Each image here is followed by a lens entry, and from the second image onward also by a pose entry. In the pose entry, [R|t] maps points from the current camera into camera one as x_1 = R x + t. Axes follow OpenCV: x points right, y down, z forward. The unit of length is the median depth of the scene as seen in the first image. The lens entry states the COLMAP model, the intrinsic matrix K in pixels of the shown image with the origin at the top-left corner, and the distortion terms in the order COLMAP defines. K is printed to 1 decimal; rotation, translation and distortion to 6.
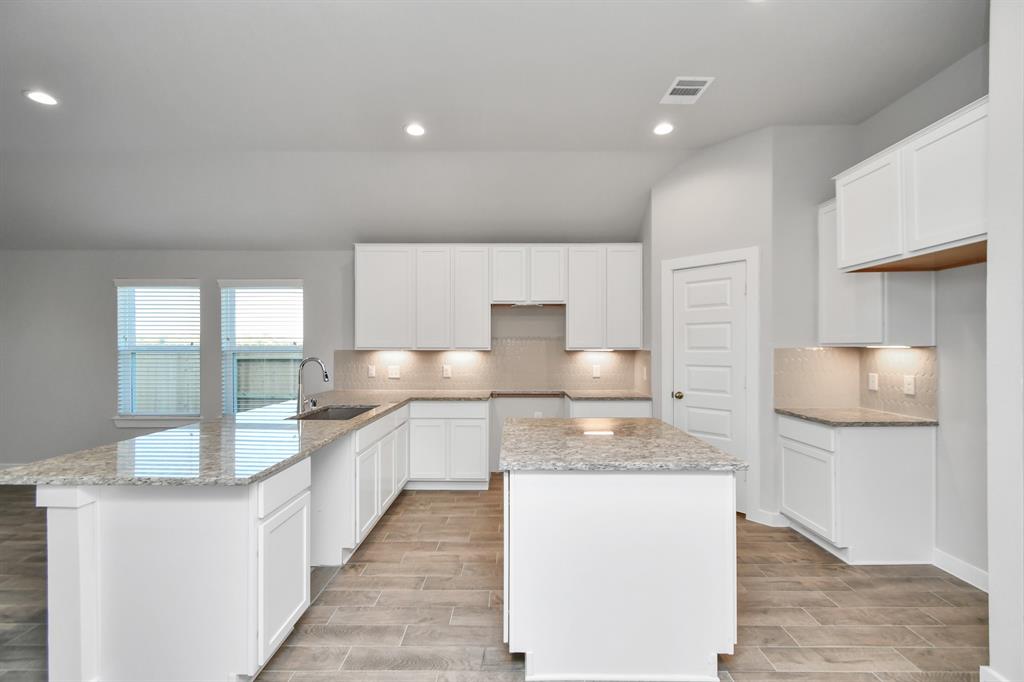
lens RADIAL K [[444.2, 0, 503.0], [0, 444.2, 351.8], [0, 0, 1]] dist [-0.001154, 0.000177]
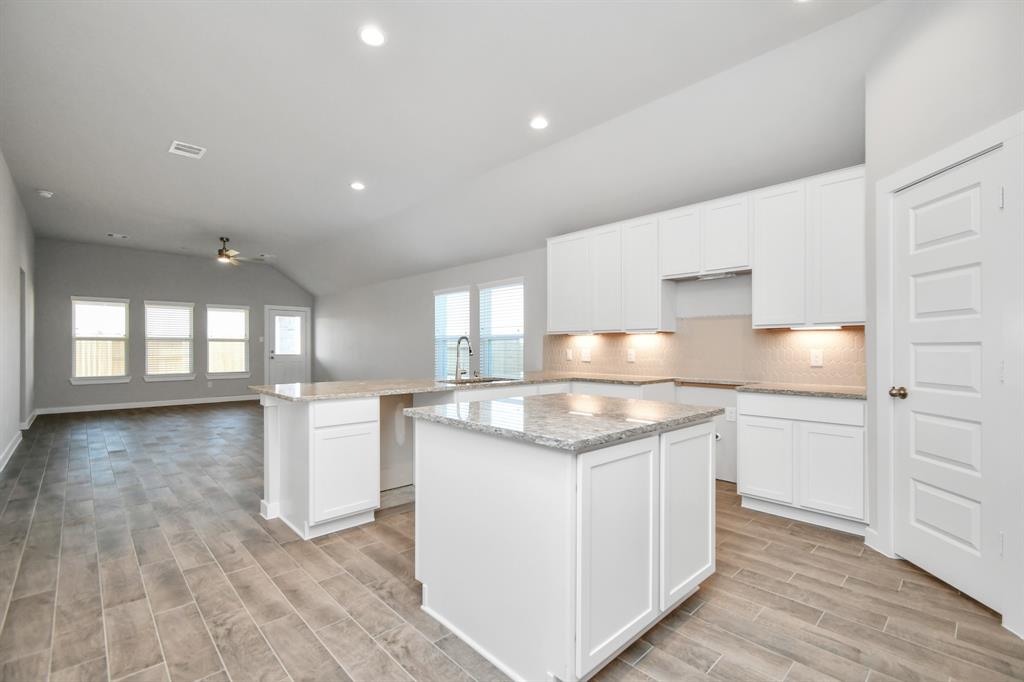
lens RADIAL K [[444.2, 0, 504.6], [0, 444.2, 350.9], [0, 0, 1]] dist [-0.001154, 0.000177]
pose [[0.696757, 0.006751, -0.717276, 0.374384], [-0.007680, 0.999969, 0.001952, 0.034828], [0.717266, 0.004149, 0.696787, 0.140913]]
